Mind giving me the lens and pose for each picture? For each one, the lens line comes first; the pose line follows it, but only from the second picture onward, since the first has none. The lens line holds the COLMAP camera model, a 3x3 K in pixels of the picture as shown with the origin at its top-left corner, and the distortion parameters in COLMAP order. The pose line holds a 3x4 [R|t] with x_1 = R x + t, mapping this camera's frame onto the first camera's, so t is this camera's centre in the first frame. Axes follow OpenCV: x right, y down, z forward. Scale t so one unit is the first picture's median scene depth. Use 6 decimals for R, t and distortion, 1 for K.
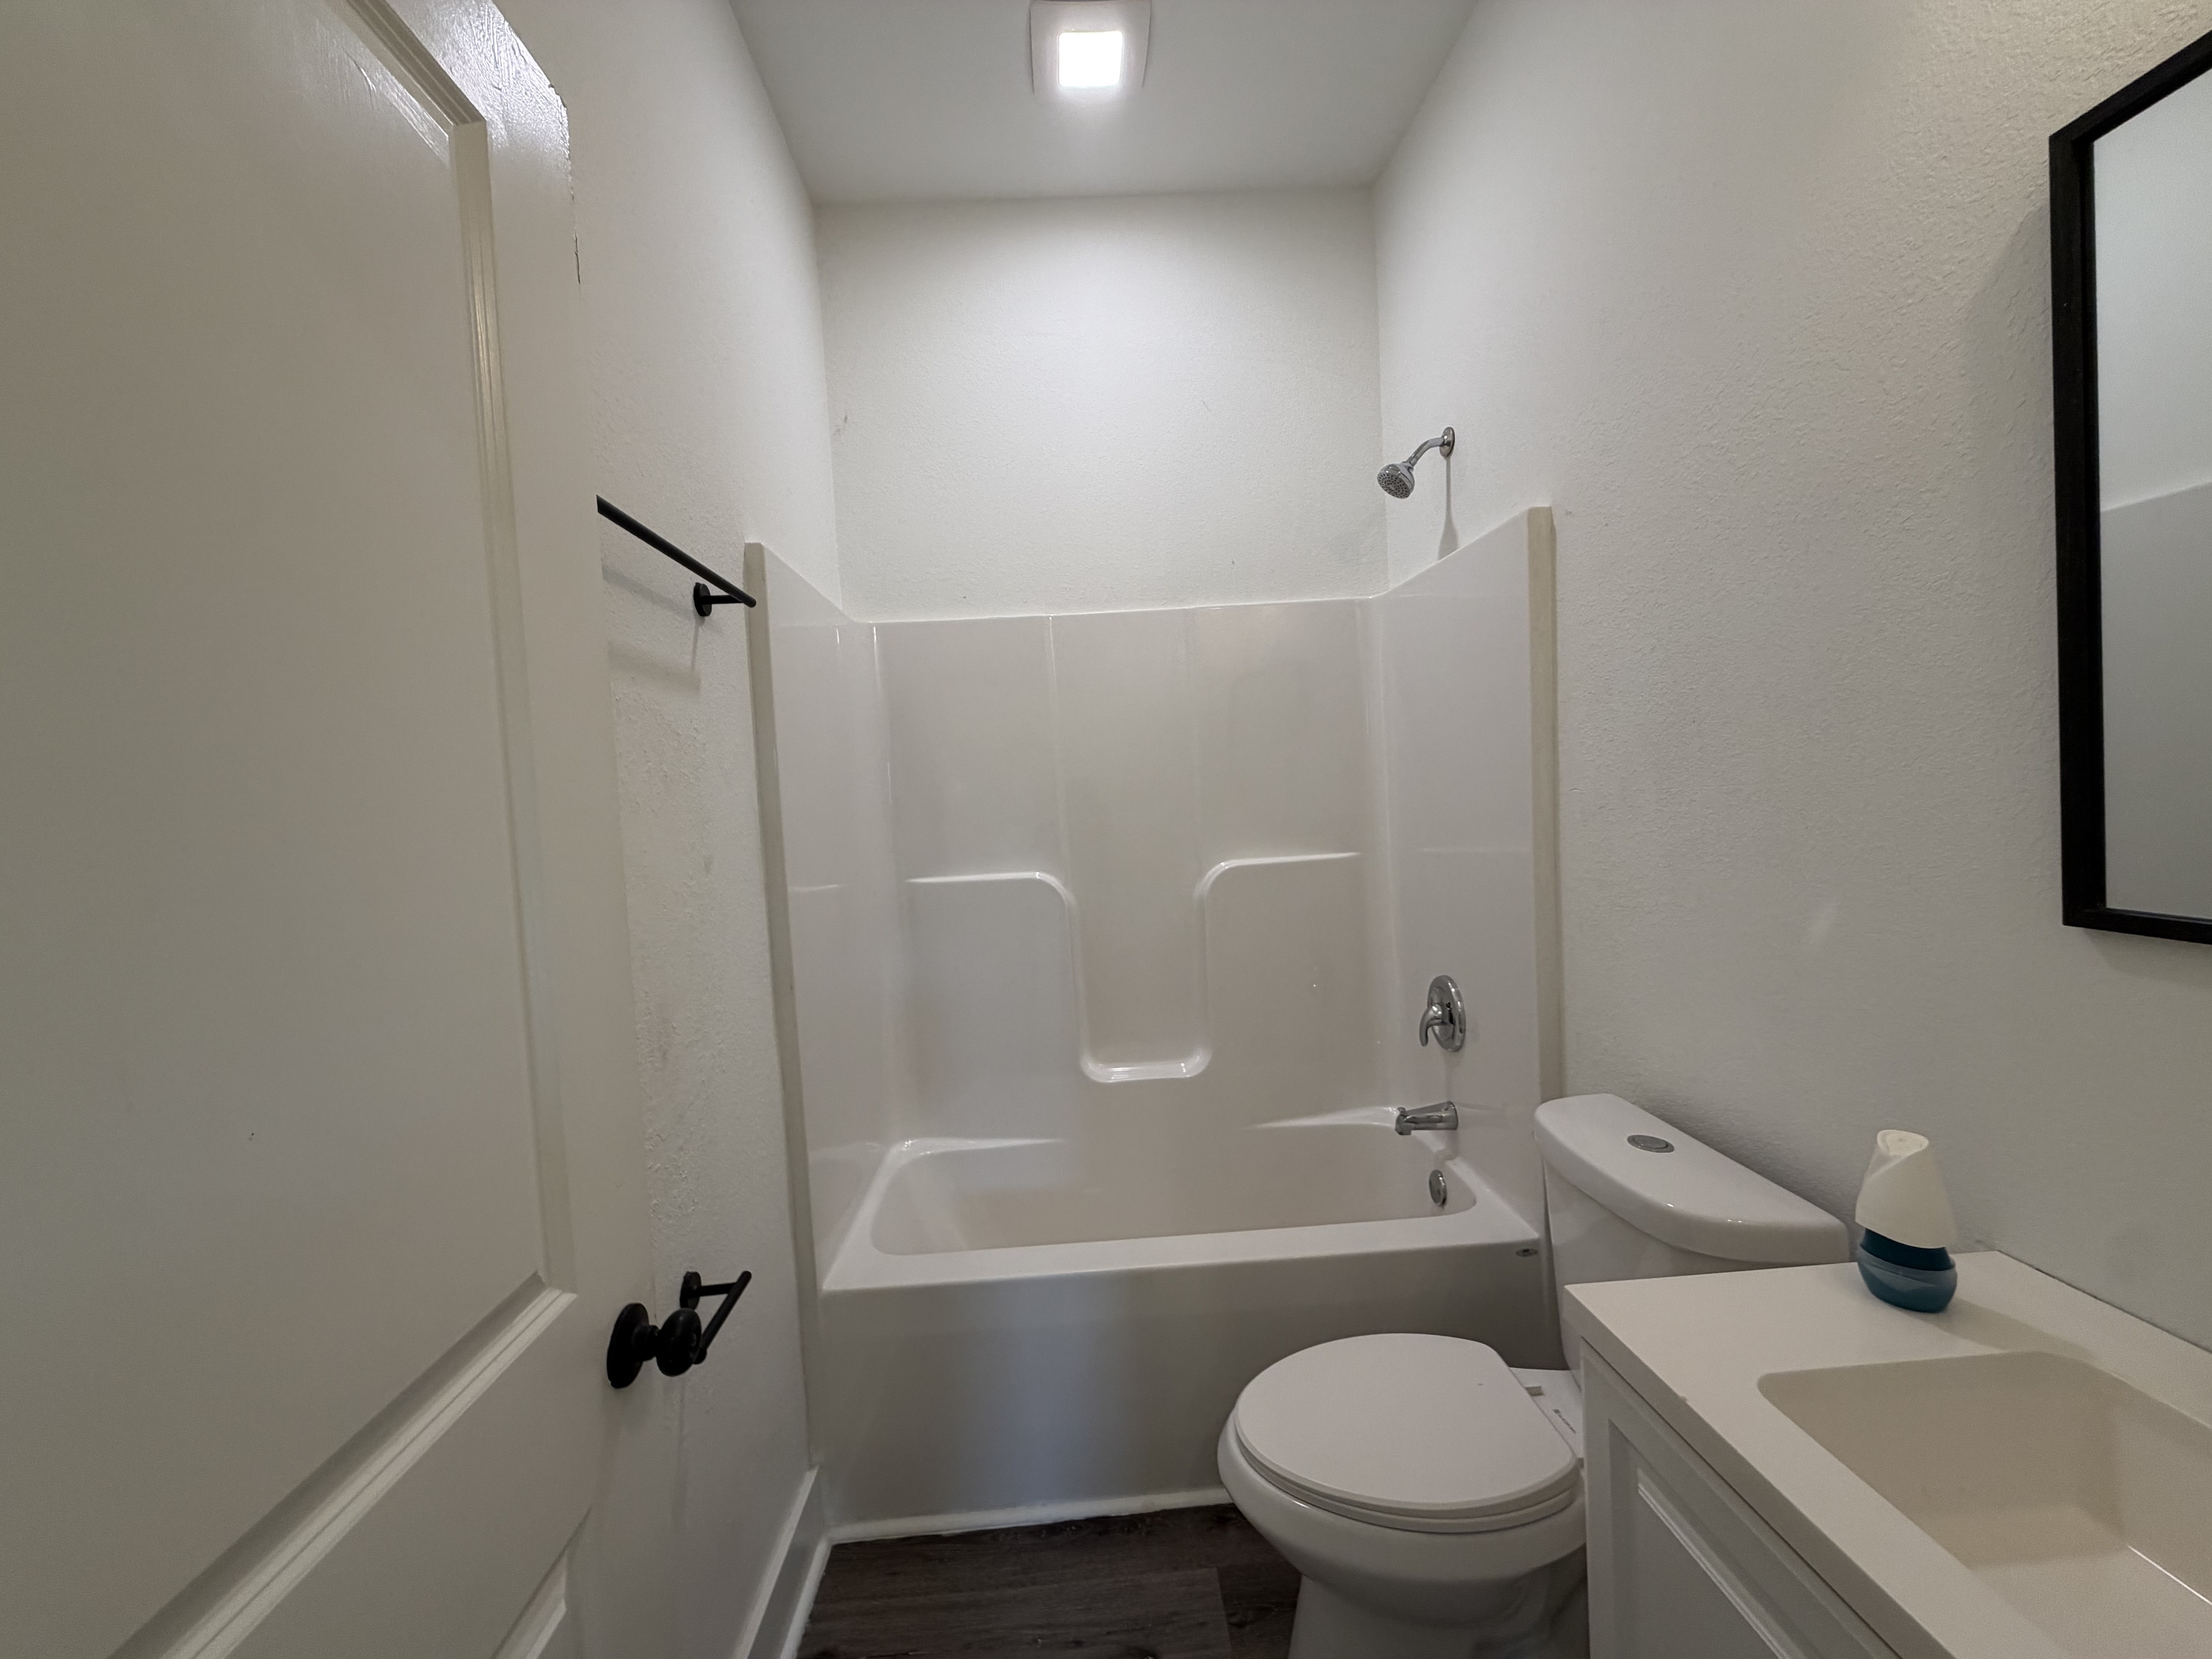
lens RADIAL K [[872.0, 0, 1101.0], [0, 872.0, 834.2], [0, 0, 1]] dist [-0.002521, -0.000355]
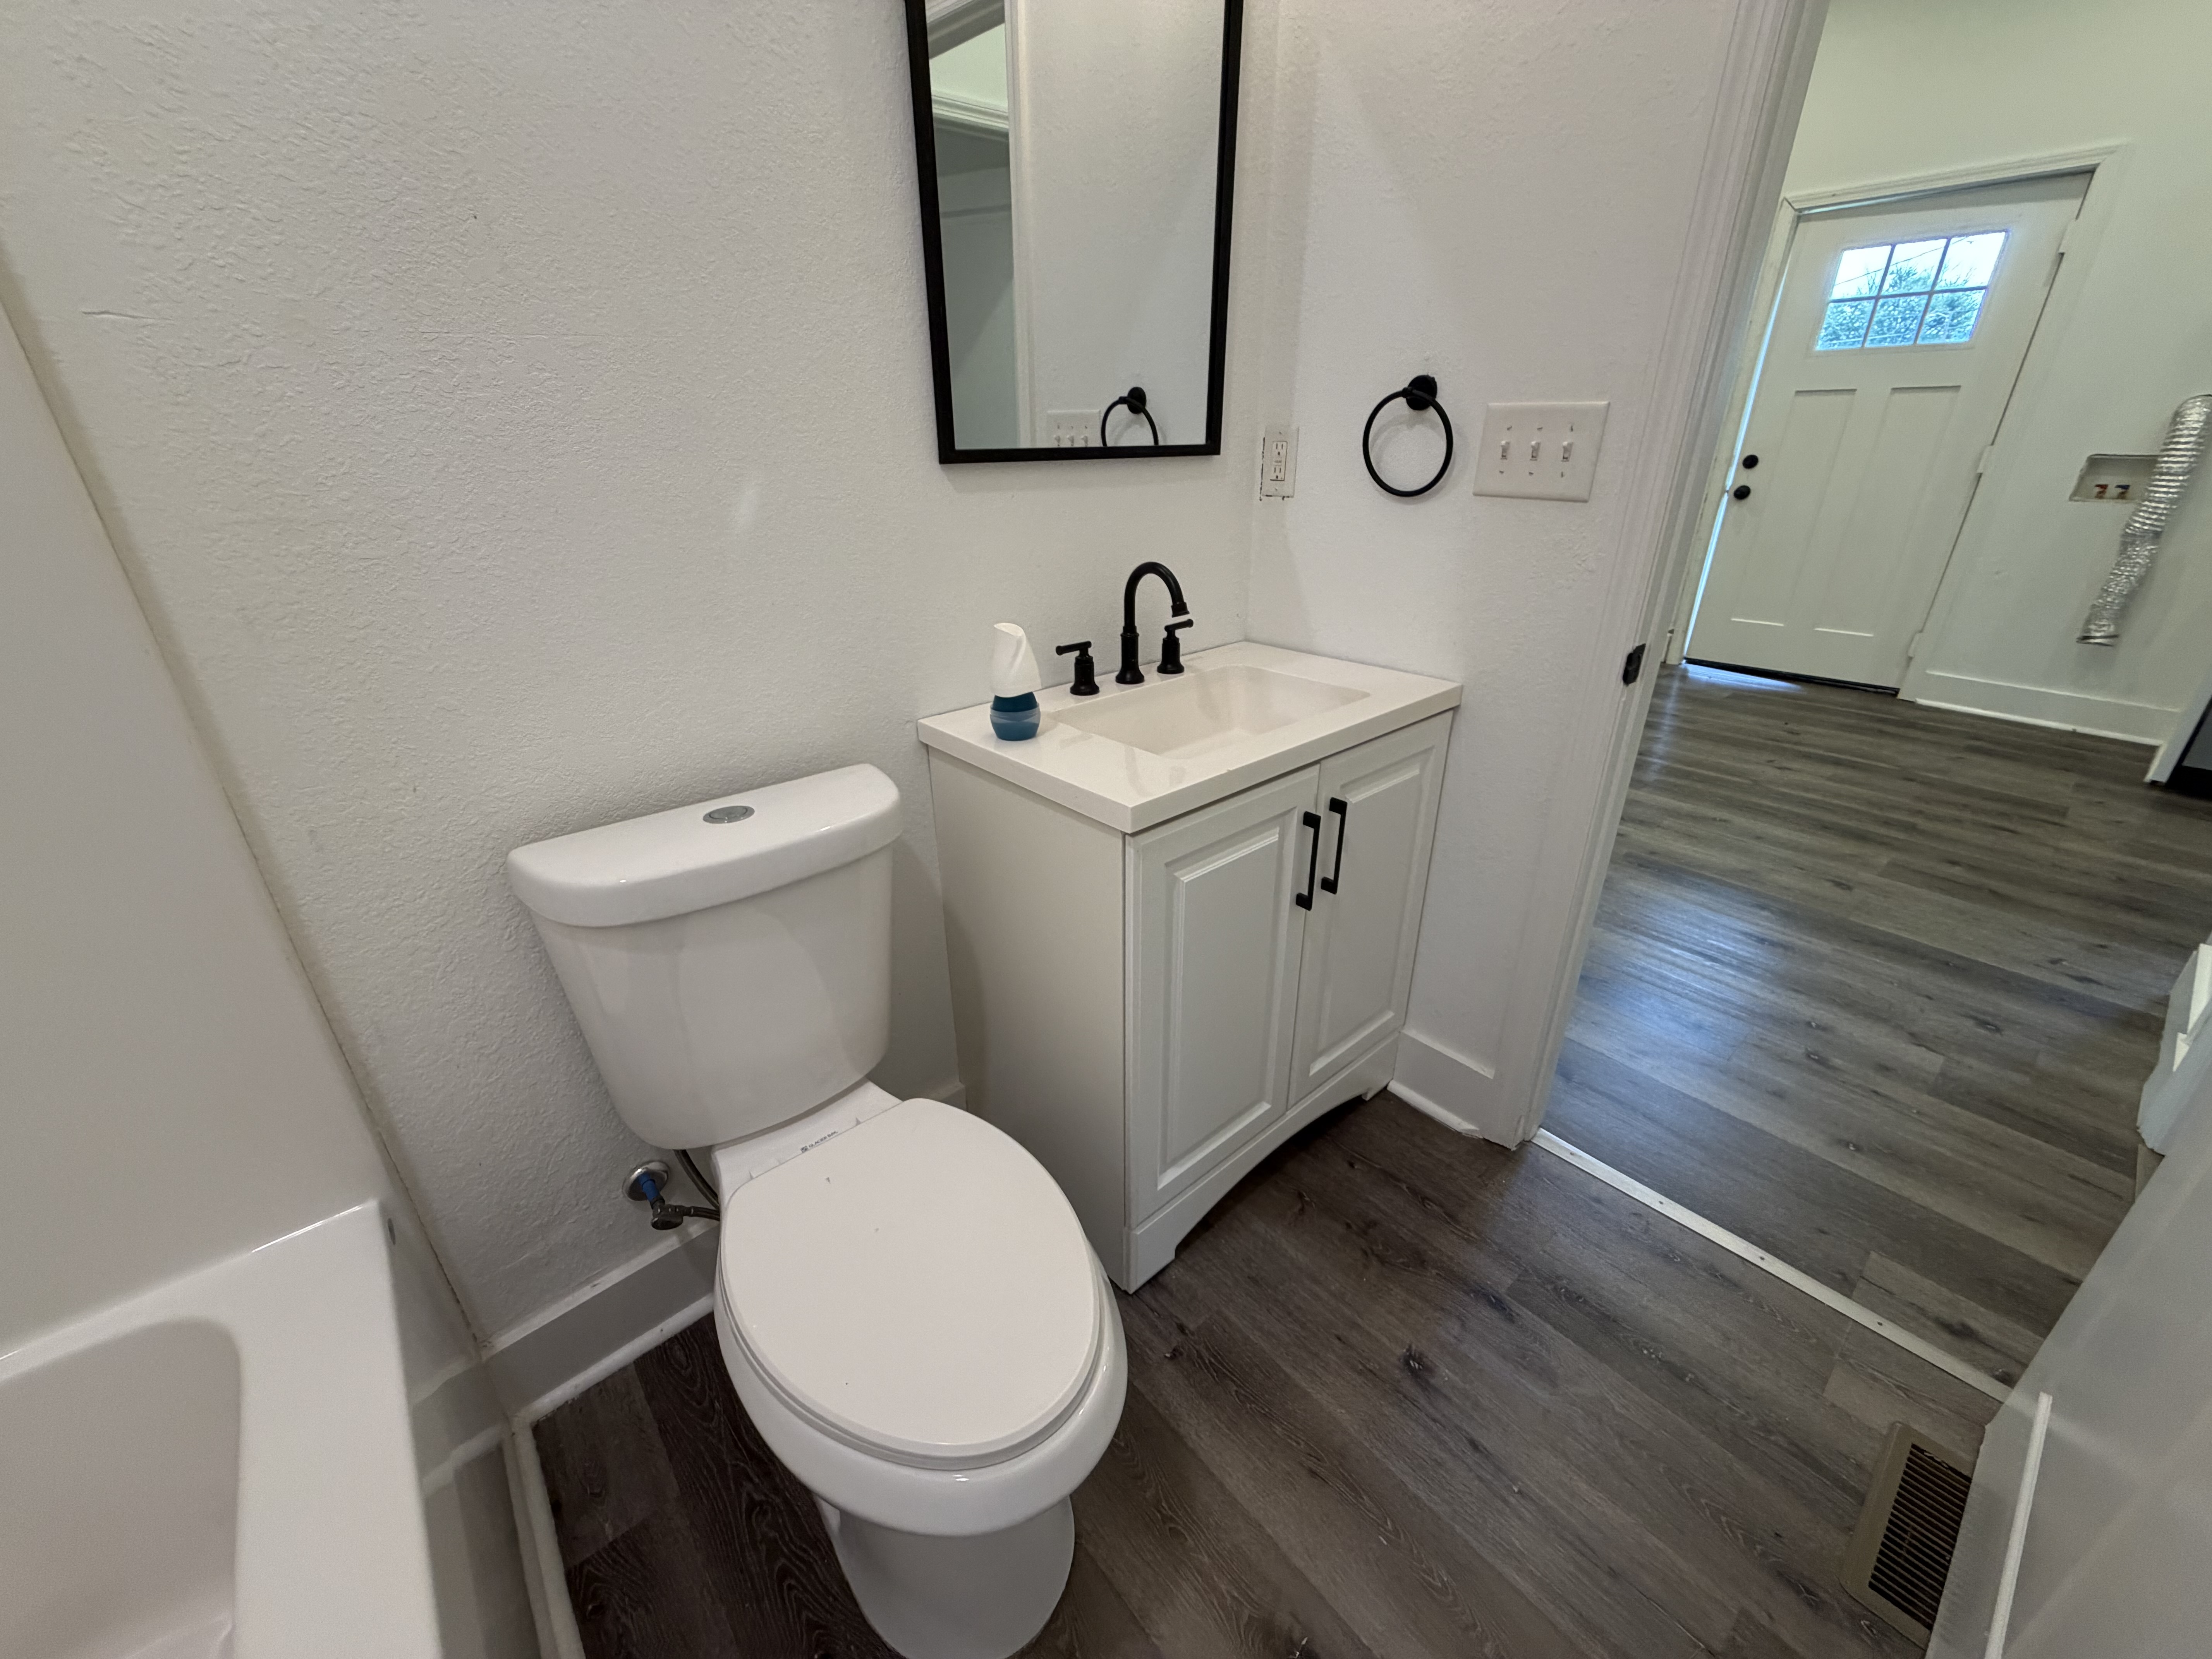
lens RADIAL K [[876.1, 0, 1098.2], [0, 876.1, 829.5], [0, 0, 1]] dist [-0.000220, -0.000036]
pose [[-0.615146, -0.269748, 0.740832, -0.157601], [0.078549, 0.914005, 0.398026, 0.048845], [-0.784491, 0.303036, -0.541058, 0.895005]]
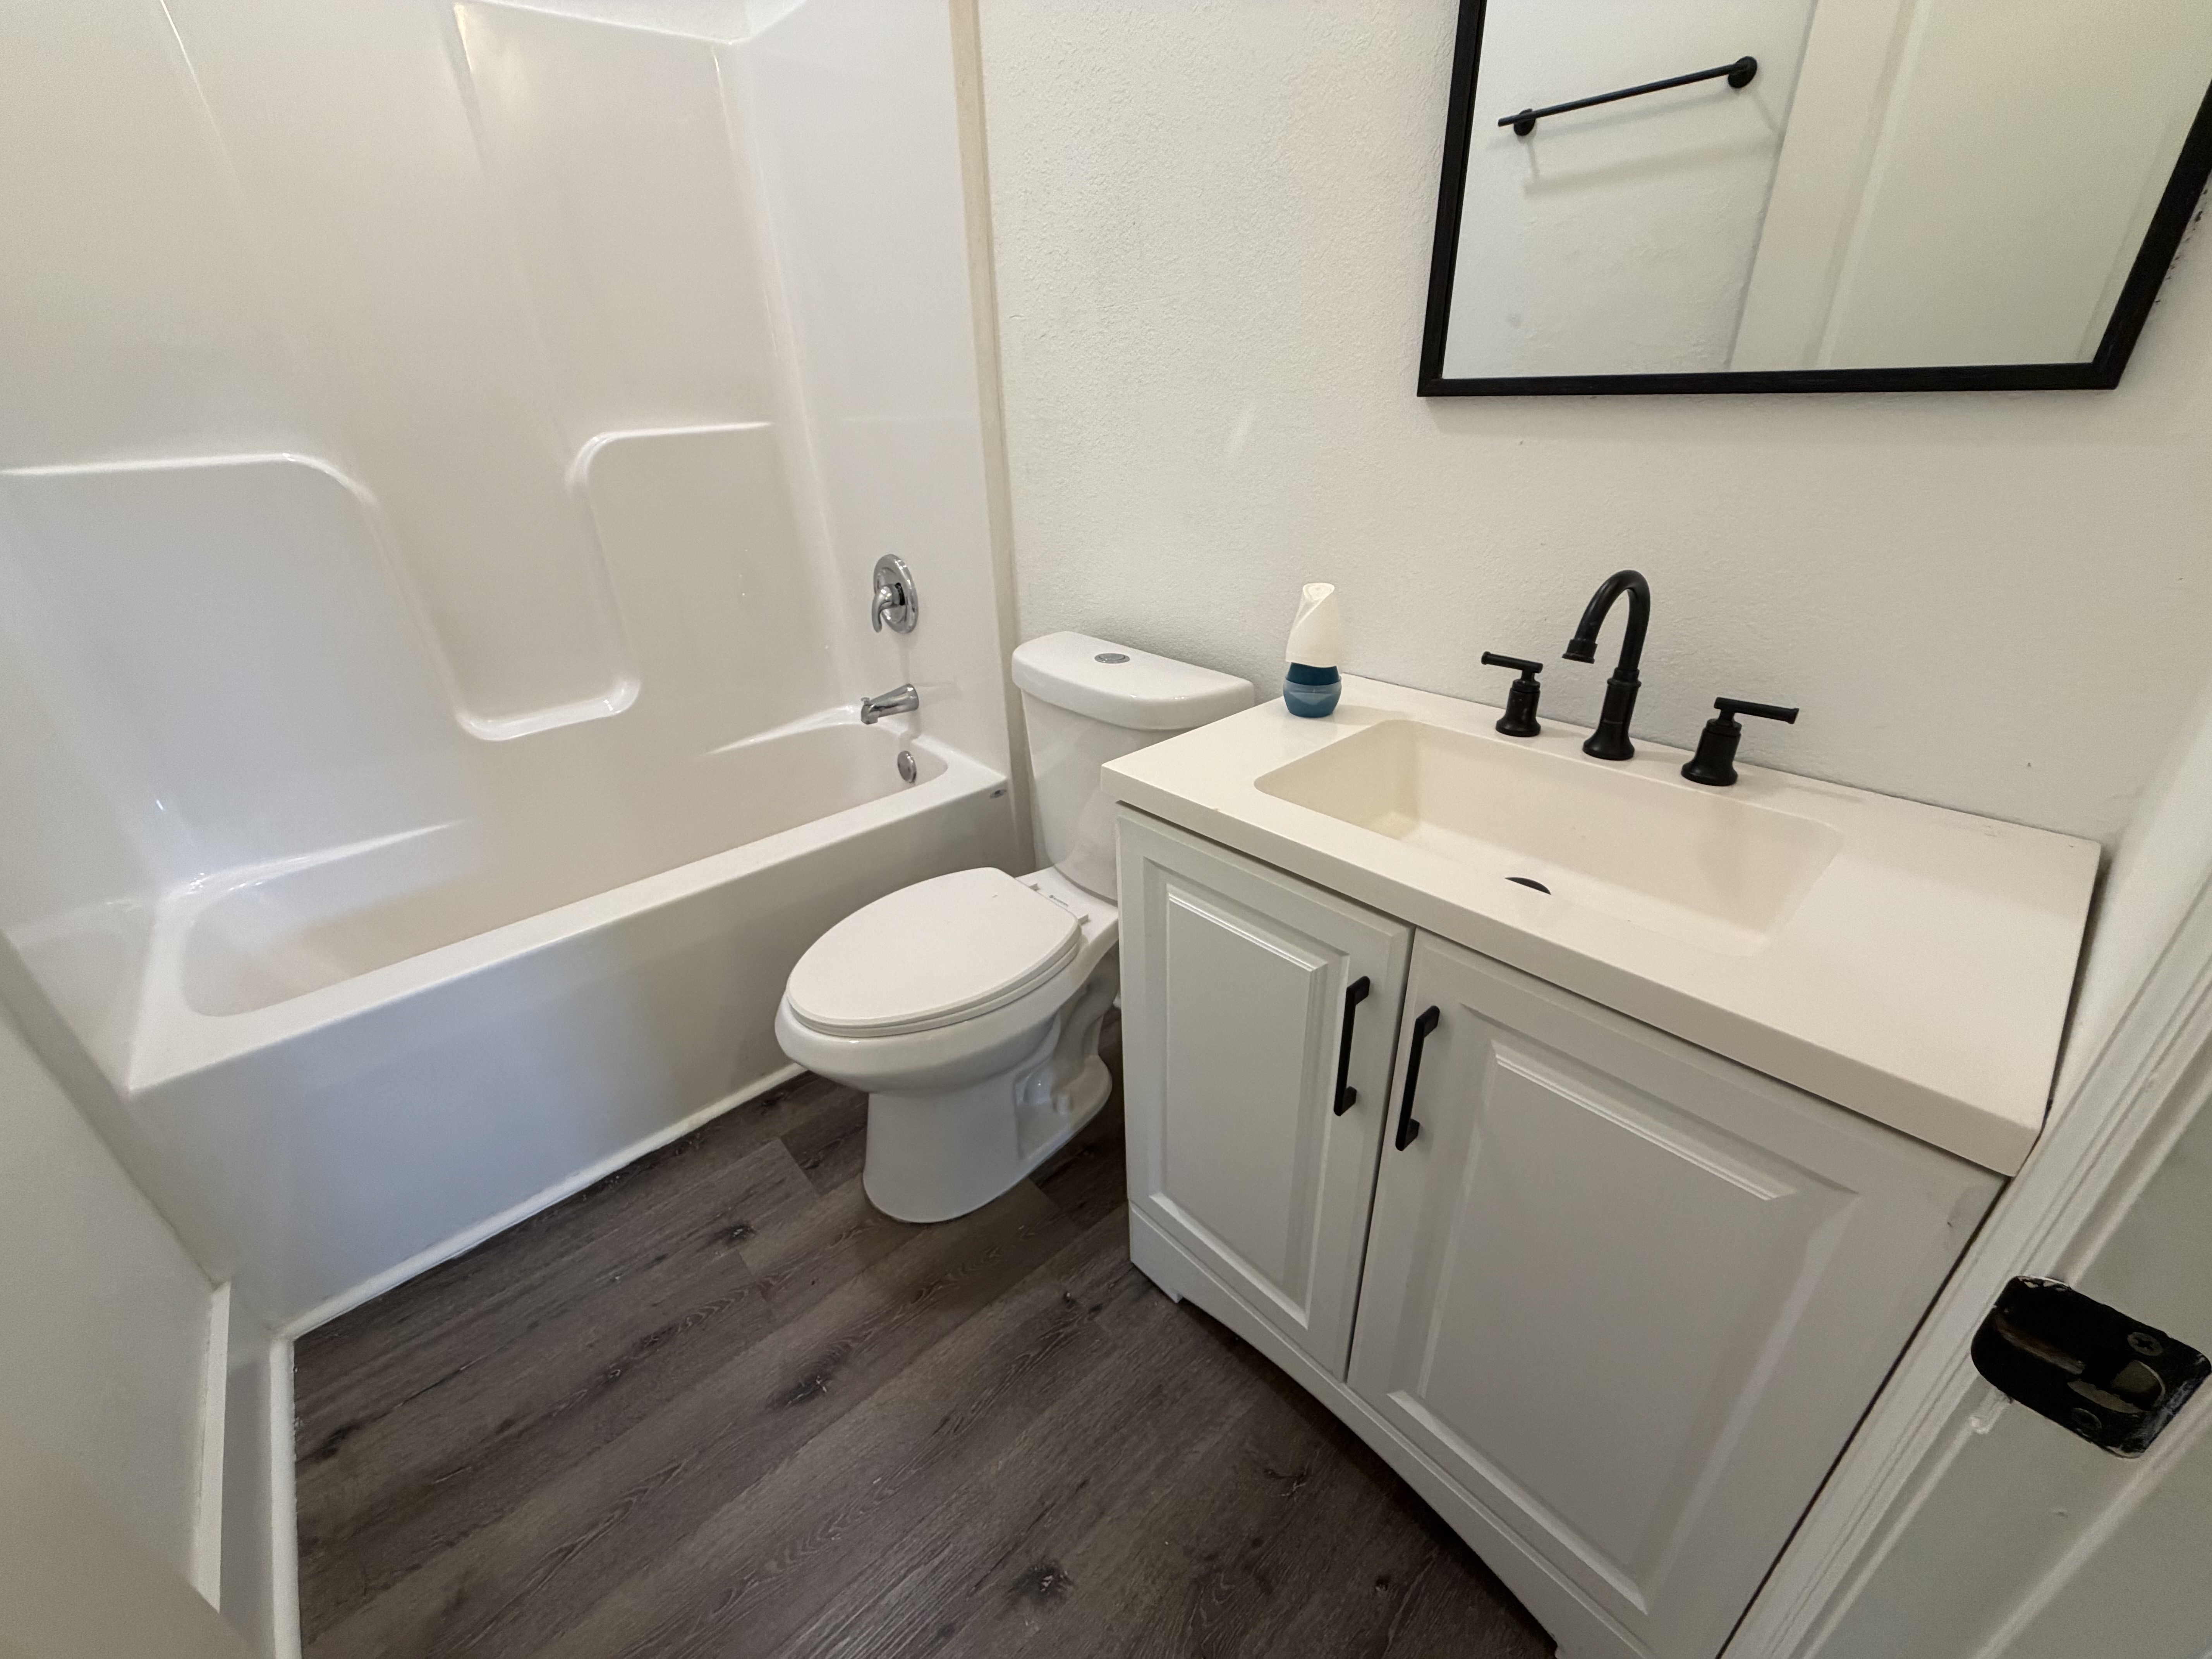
lens RADIAL K [[876.1, 0, 1098.2], [0, 876.1, 829.5], [0, 0, 1]] dist [-0.000220, -0.000036]
pose [[0.779642, -0.262987, 0.568328, -0.067311], [0.022734, 0.918833, 0.393992, 0.084052], [-0.625813, -0.294252, 0.722339, 0.093671]]
